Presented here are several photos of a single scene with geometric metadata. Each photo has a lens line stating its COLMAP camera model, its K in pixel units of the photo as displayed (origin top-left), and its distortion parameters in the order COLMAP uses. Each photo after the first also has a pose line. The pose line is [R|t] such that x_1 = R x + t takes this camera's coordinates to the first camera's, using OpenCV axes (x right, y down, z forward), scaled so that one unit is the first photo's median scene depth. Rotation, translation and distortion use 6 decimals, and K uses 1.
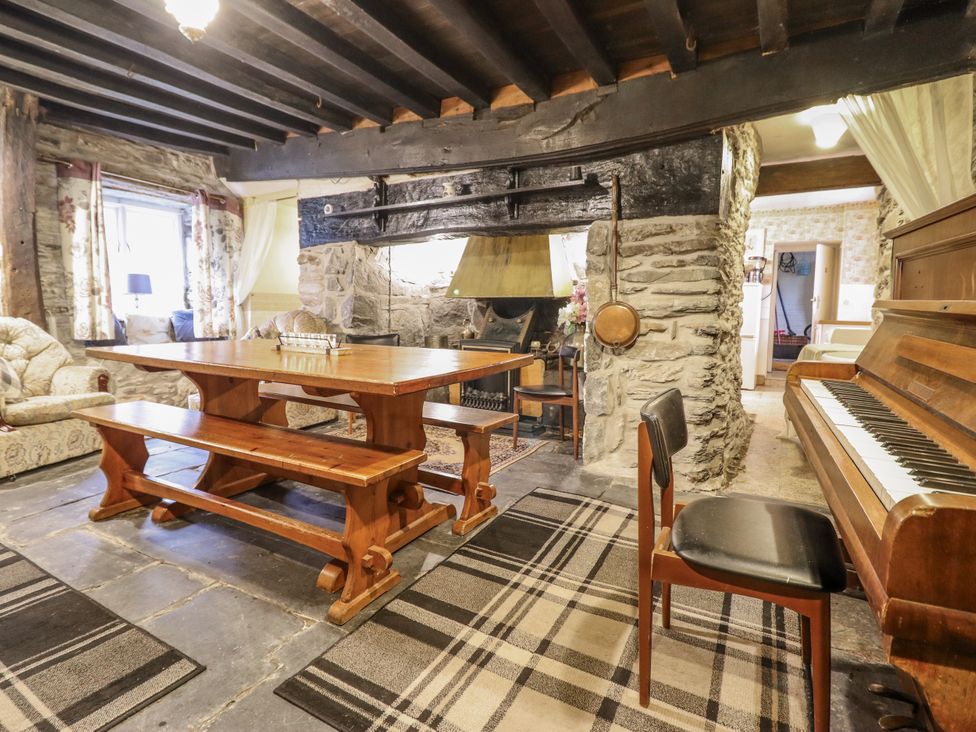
lens RADIAL K [[507.4, 0, 483.8], [0, 507.4, 353.4], [0, 0, 1]] dist [-0.001651, -0.014204]
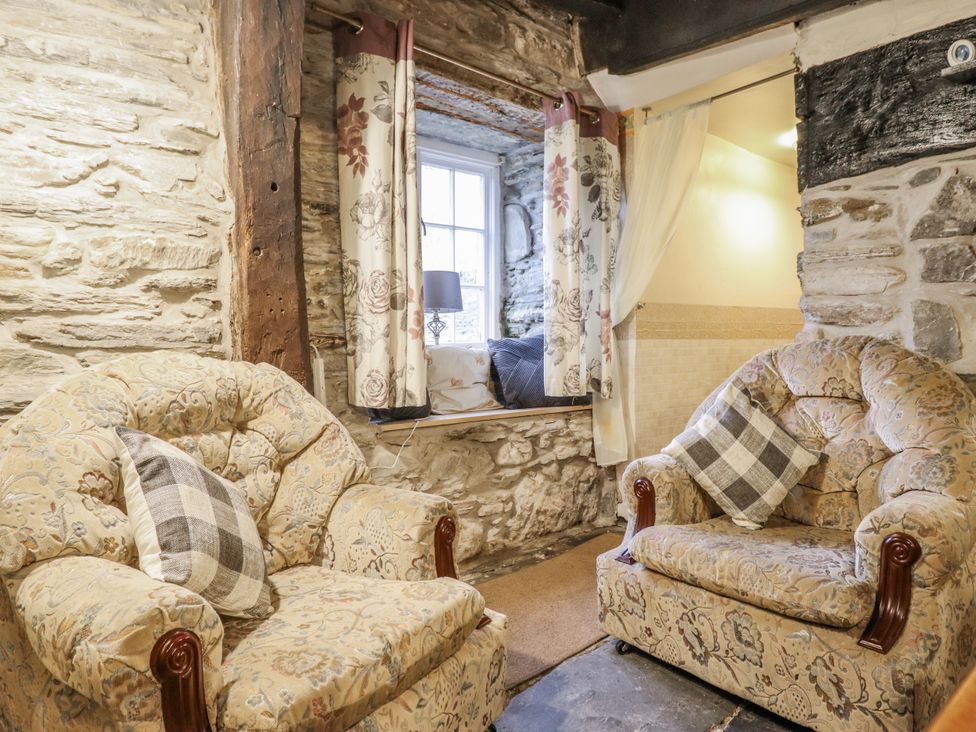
lens RADIAL K [[655.3, 0, 486.2], [0, 655.3, 350.8], [0, 0, 1]] dist [0.004607, -0.002797]
pose [[0.922063, -0.006532, -0.386984, -0.475487], [-0.017525, 0.998127, -0.058604, -0.045658], [0.386643, 0.060819, 0.920222, 0.497284]]
